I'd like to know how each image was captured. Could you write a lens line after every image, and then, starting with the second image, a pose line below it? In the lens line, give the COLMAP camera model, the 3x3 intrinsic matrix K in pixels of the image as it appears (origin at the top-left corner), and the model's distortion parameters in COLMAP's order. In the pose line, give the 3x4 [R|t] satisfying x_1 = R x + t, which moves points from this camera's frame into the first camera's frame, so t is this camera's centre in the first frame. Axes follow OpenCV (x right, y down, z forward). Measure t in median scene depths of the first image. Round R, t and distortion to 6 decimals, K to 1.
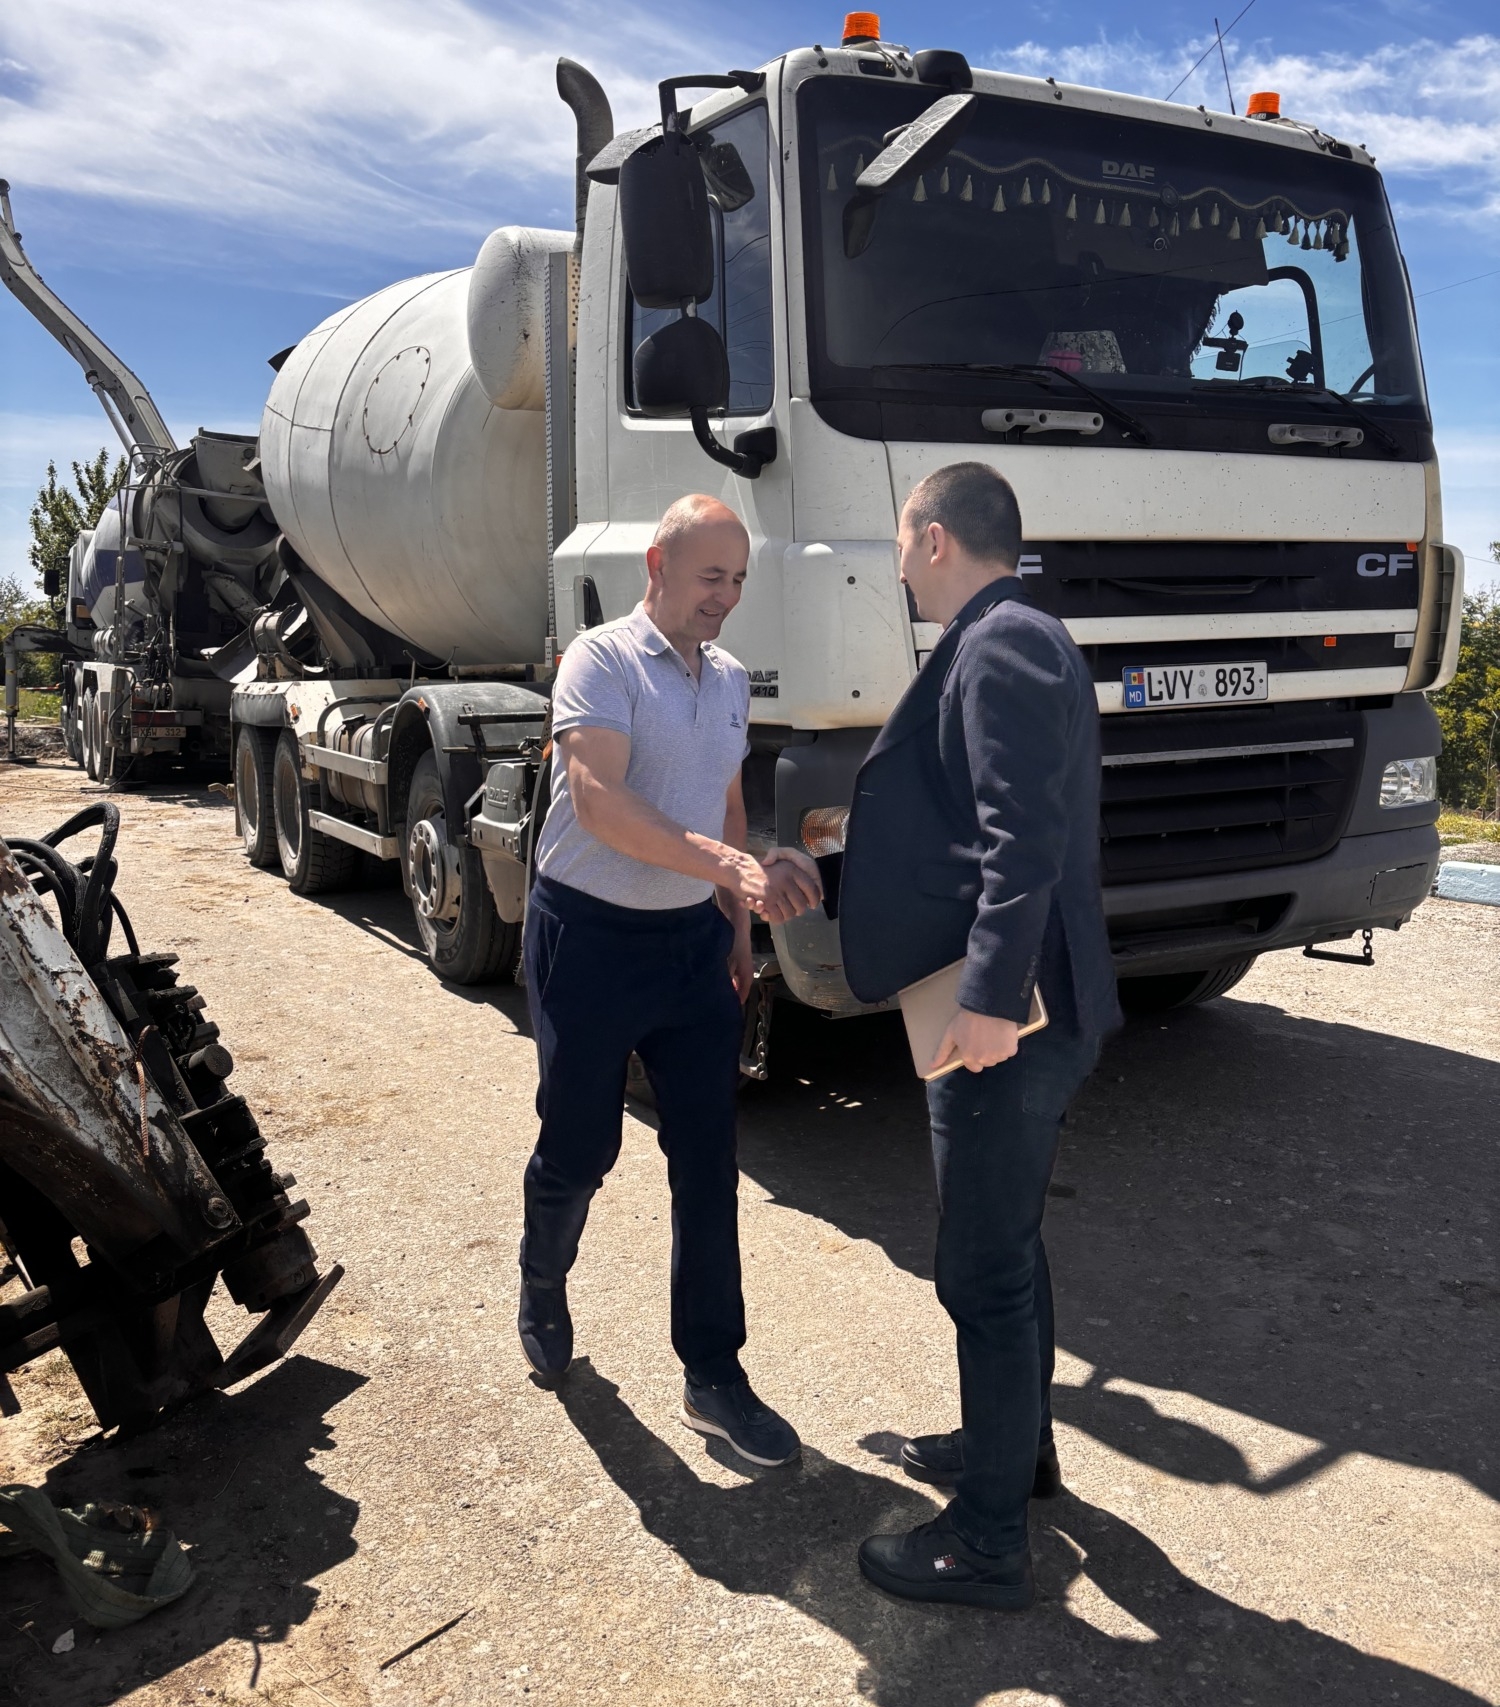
lens RADIAL K [[1619.7, 0, 825.1], [0, 1619.7, 747.2], [0, 0, 1]] dist [0.060382, -0.107634]
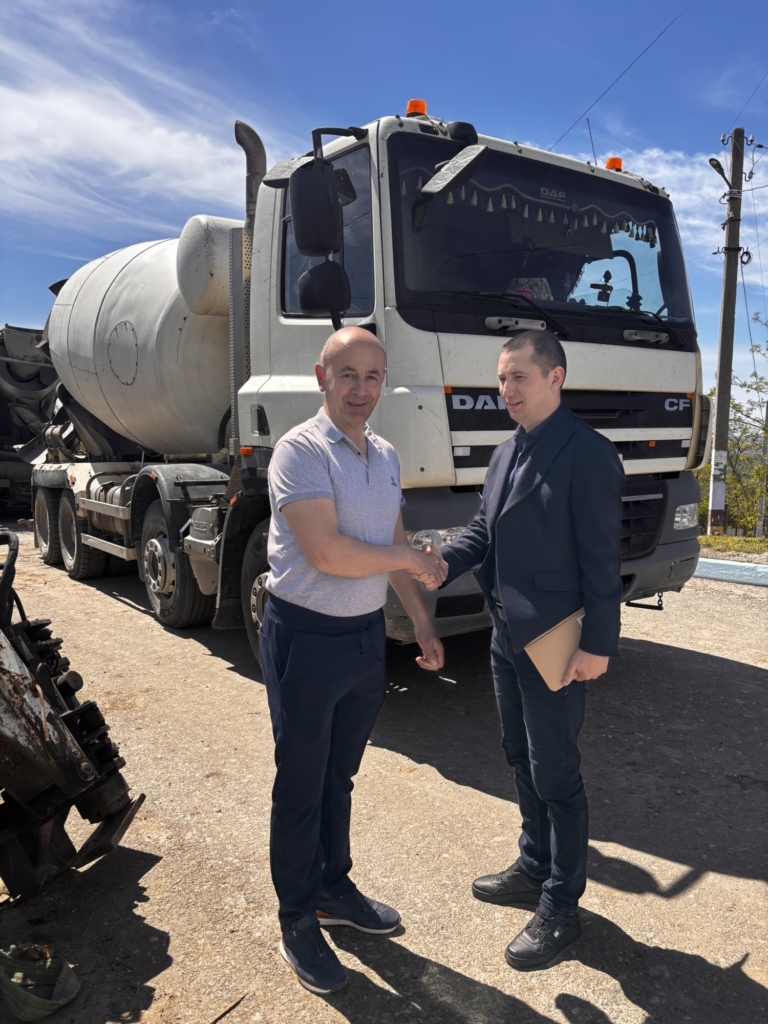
lens RADIAL K [[817.9, 0, 420.4], [0, 817.9, 509.5], [0, 0, 1]] dist [0.051052, -0.079397]
pose [[0.992875, -0.002258, 0.119135, -0.084542], [0.000671, 0.999910, 0.013364, -0.000344], [-0.119155, -0.013189, 0.992788, 0.069485]]
